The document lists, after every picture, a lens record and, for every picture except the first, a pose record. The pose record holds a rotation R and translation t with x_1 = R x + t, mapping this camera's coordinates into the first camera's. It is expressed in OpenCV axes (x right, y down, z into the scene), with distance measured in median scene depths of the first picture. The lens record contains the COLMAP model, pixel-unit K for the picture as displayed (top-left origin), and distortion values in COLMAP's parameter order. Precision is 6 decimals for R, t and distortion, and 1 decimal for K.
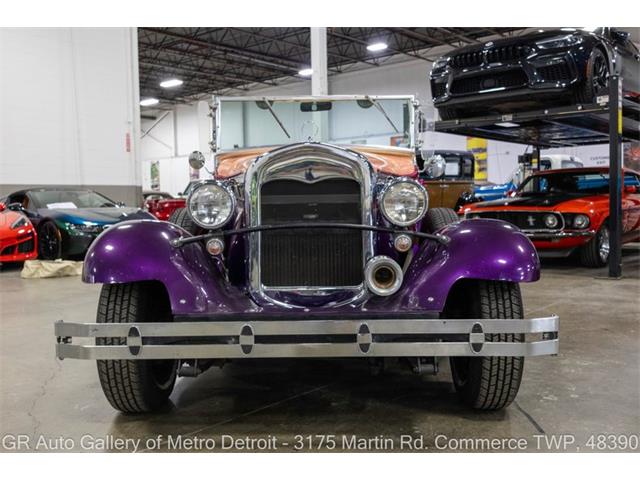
lens RADIAL K [[732.0, 0, 352.5], [0, 732.0, 239.6], [0, 0, 1]] dist [0.012588, -0.003587]
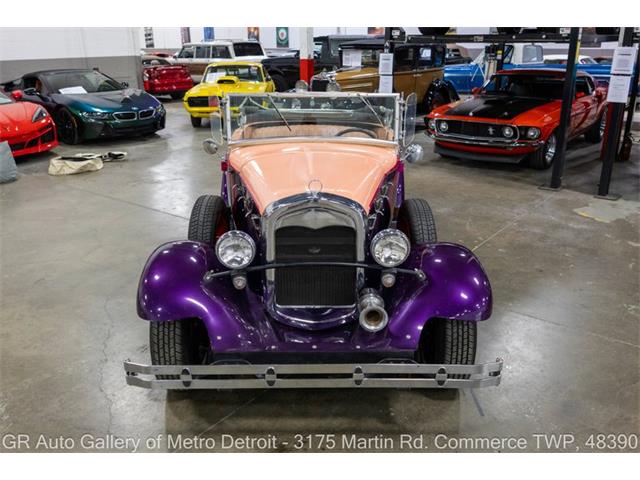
lens RADIAL K [[655.0, 0, 348.3], [0, 655.0, 230.7], [0, 0, 1]] dist [0.000819, -0.012888]
pose [[0.998952, 0.015524, 0.043056, -0.022400], [-0.028384, 0.948095, 0.316717, -0.192032], [-0.035905, -0.317607, 0.947542, -0.020949]]
